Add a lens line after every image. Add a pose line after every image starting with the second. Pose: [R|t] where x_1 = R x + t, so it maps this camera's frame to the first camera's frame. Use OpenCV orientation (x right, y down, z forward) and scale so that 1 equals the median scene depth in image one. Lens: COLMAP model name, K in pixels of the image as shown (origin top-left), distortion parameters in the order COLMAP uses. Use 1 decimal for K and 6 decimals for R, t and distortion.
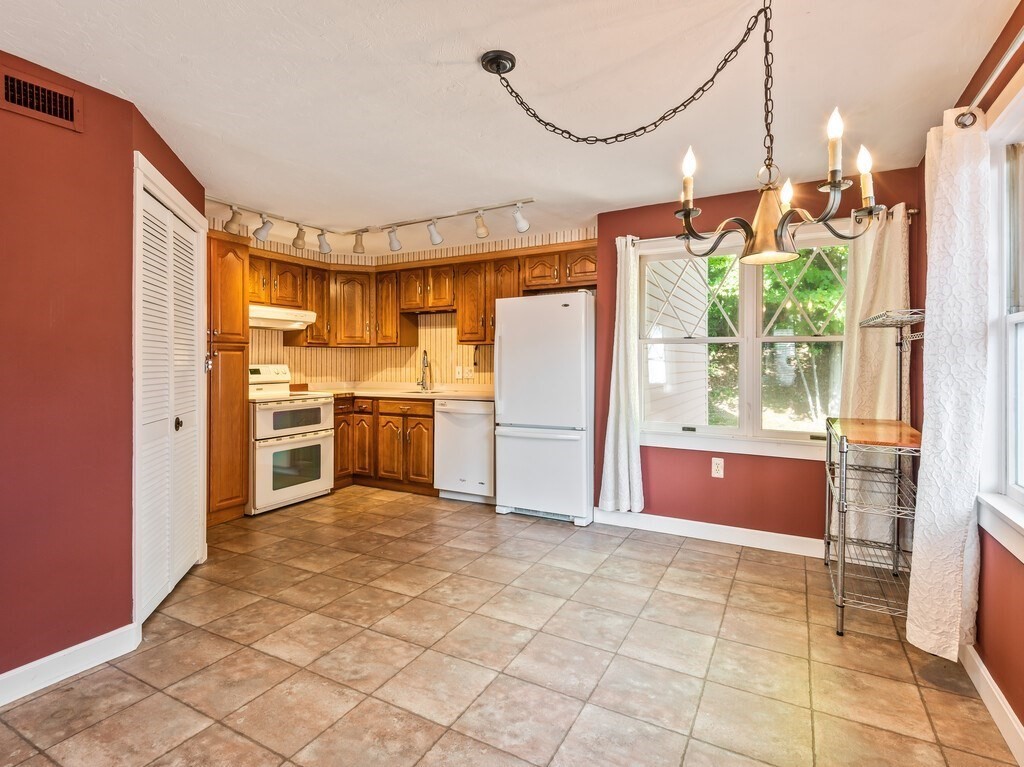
lens RADIAL K [[518.9, 0, 510.8], [0, 518.9, 366.9], [0, 0, 1]] dist [0.028107, -0.023017]
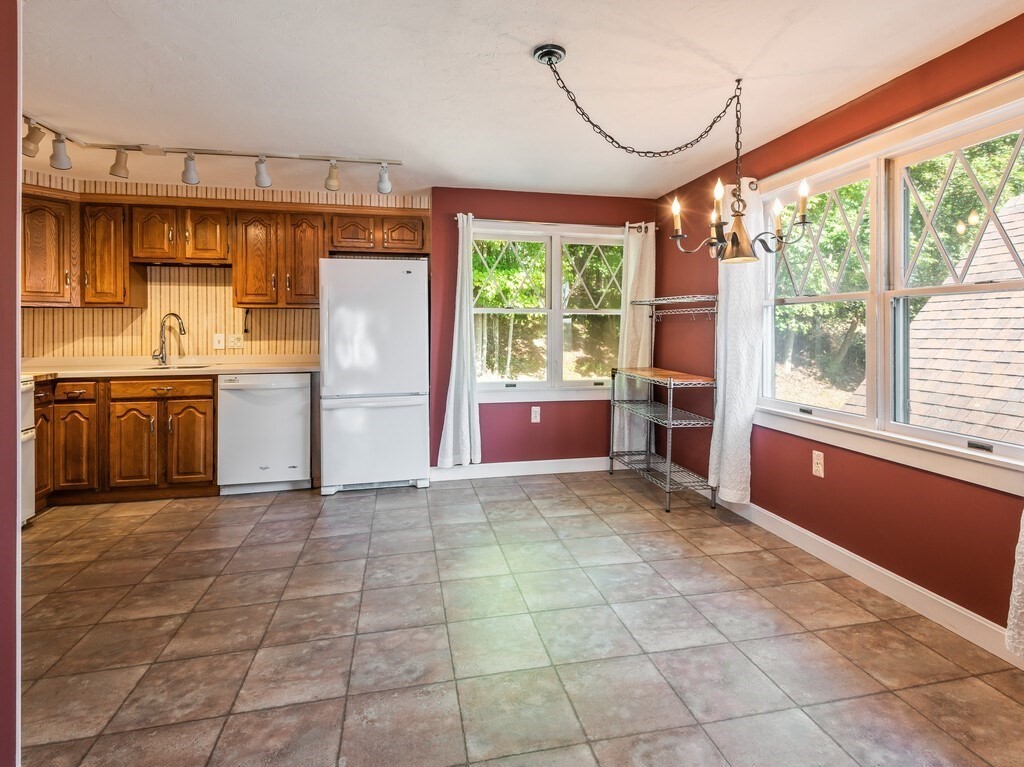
lens RADIAL K [[513.5, 0, 515.0], [0, 513.5, 338.5], [0, 0, 1]] dist [0.028693, -0.022423]
pose [[0.752842, -0.012852, 0.658076, -0.396460], [0.007401, 0.999911, 0.011061, 0.000755], [-0.658160, -0.003457, 0.752870, 0.112827]]
